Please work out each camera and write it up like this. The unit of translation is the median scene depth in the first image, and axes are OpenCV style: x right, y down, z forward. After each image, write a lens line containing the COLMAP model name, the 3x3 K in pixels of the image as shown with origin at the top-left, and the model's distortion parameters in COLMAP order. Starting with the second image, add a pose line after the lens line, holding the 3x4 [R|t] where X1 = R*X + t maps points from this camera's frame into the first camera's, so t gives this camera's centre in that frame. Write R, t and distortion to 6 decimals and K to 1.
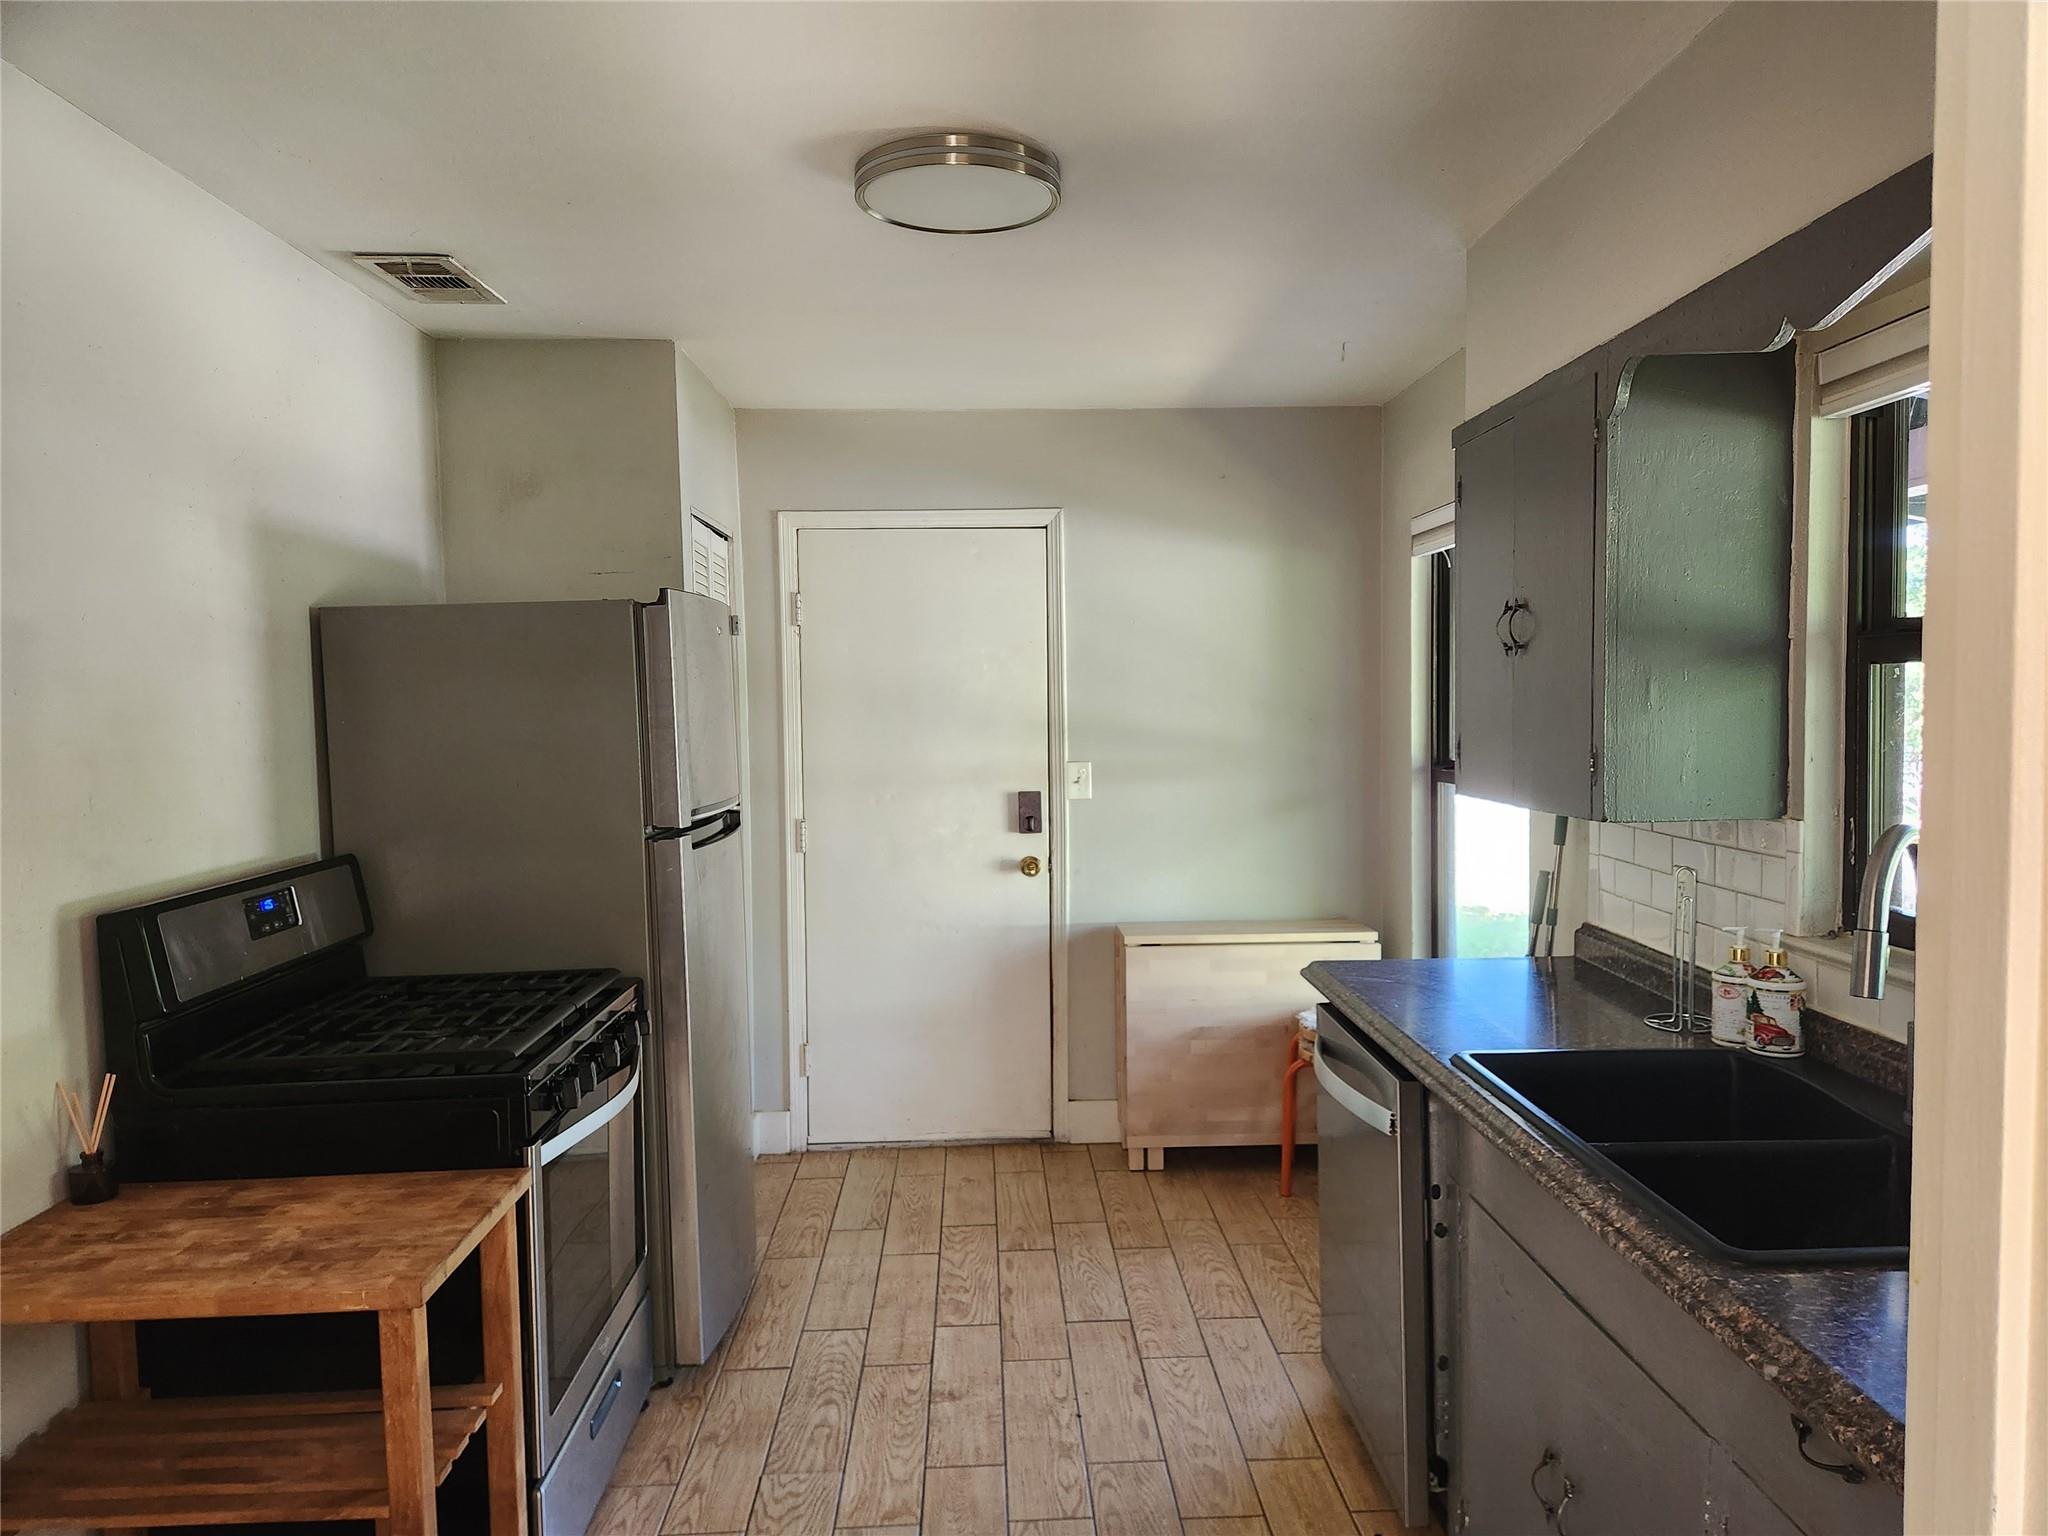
lens RADIAL K [[1370.5, 0, 1032.1], [0, 1370.5, 768.5], [0, 0, 1]] dist [0.047714, -0.042936]
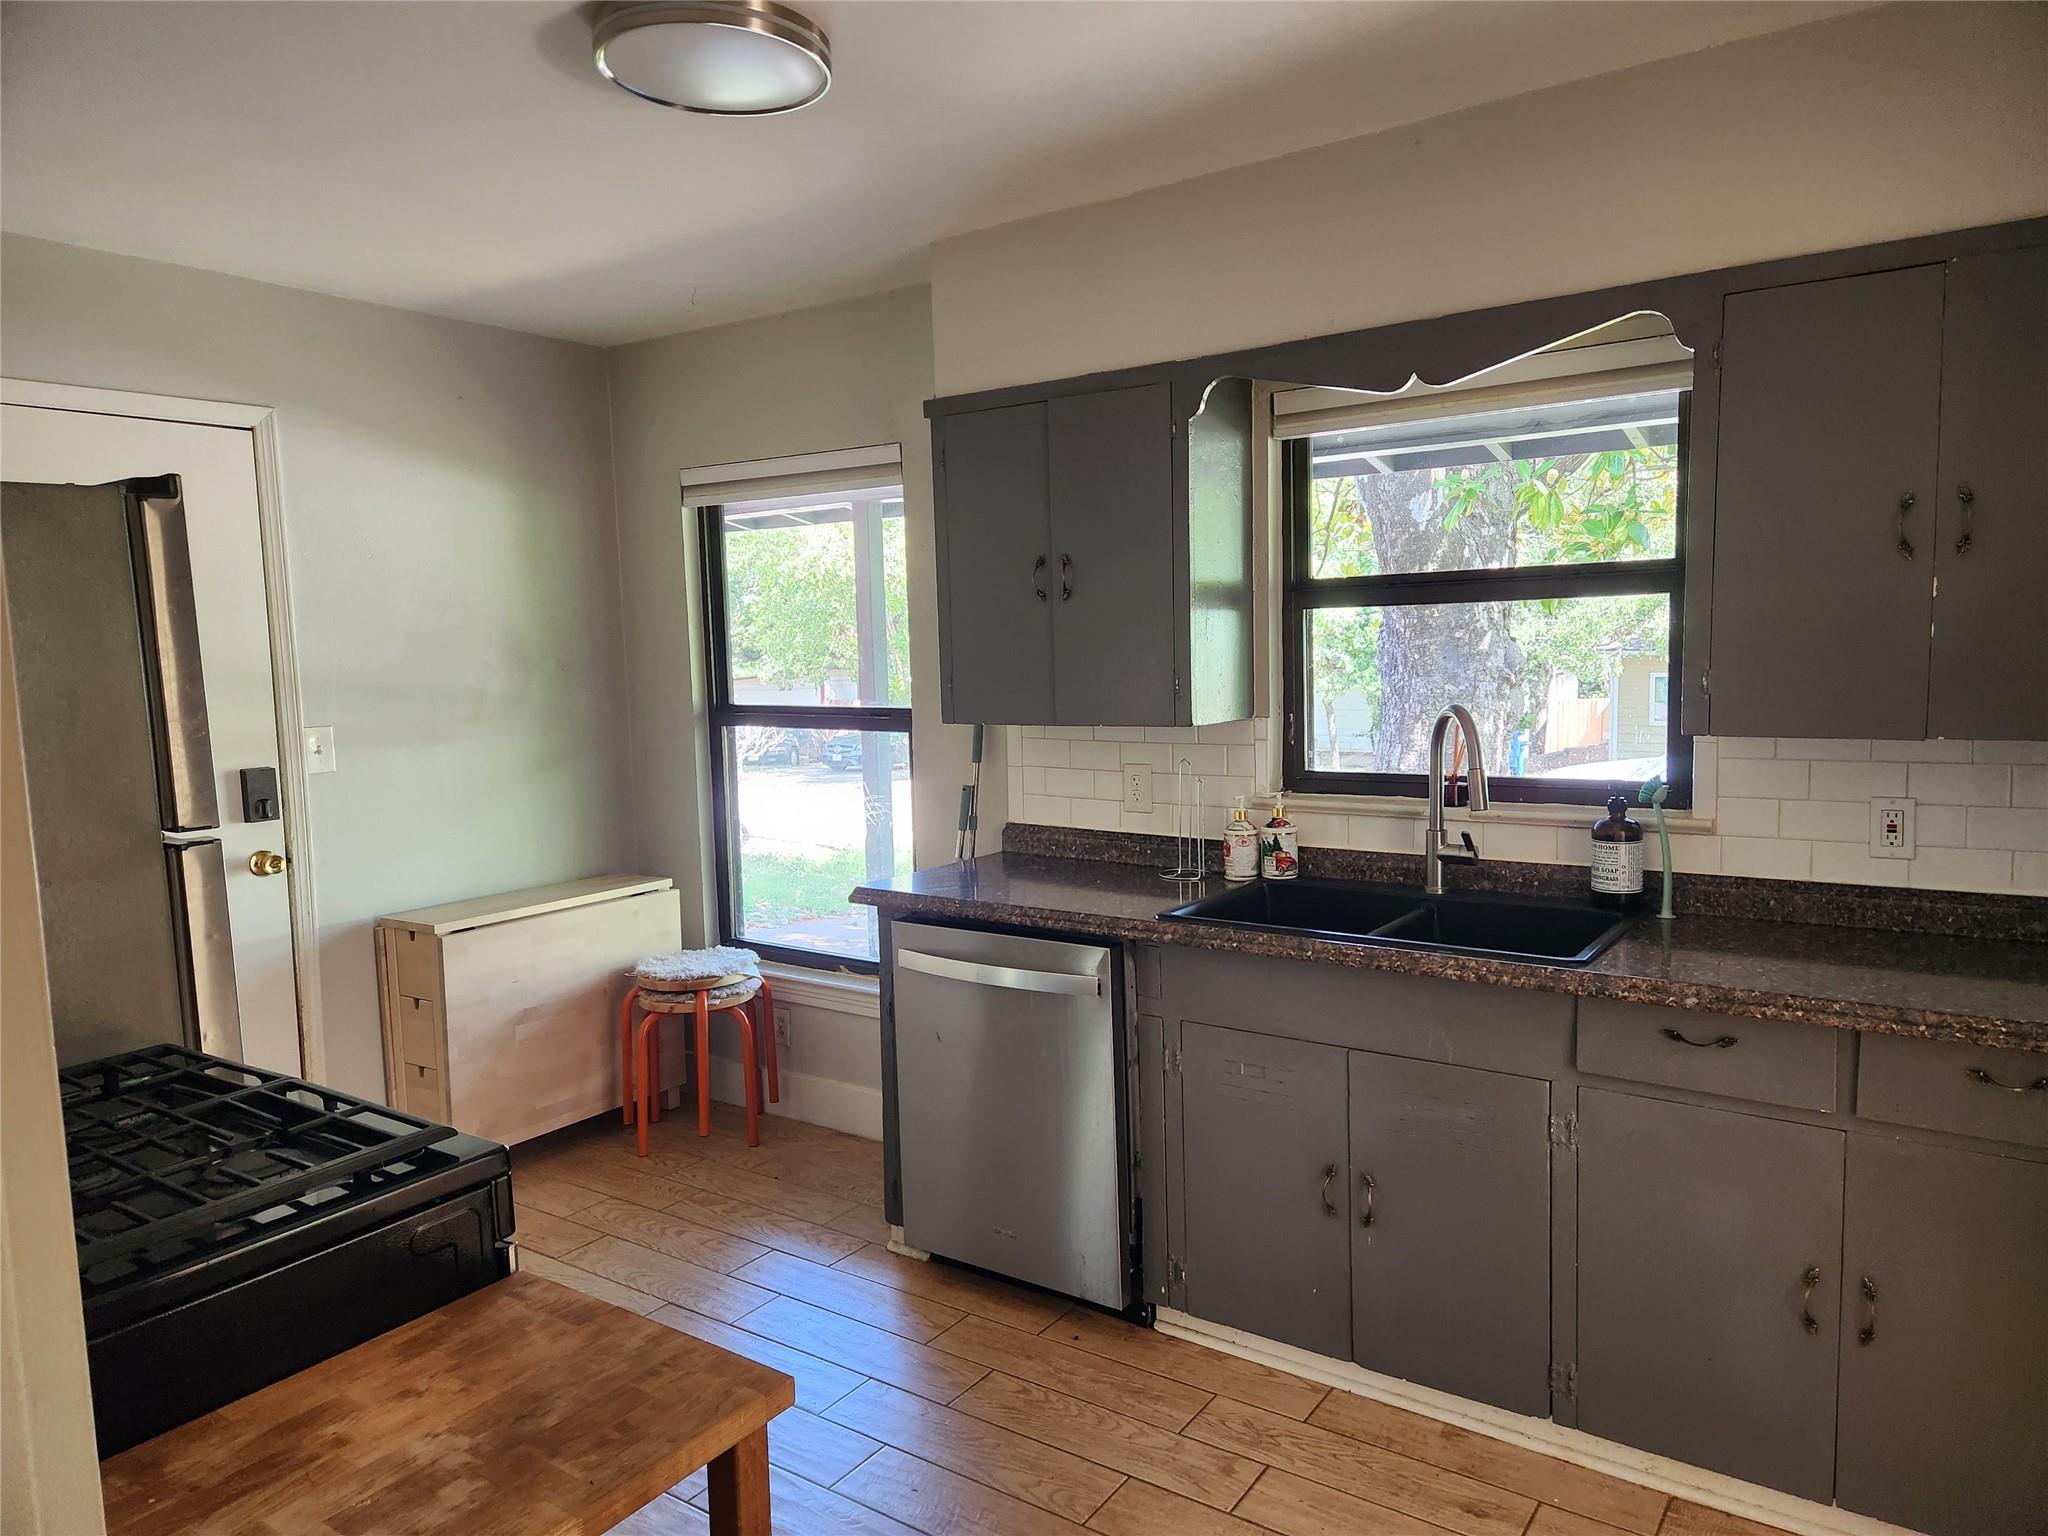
lens RADIAL K [[1370.5, 0, 1038.7], [0, 1370.5, 783.1], [0, 0, 1]] dist [0.047714, -0.042936]
pose [[0.599457, -0.081961, 0.796200, -0.495972], [0.057114, 0.996588, 0.059587, 0.004920], [-0.798367, 0.009754, 0.602093, 0.226186]]
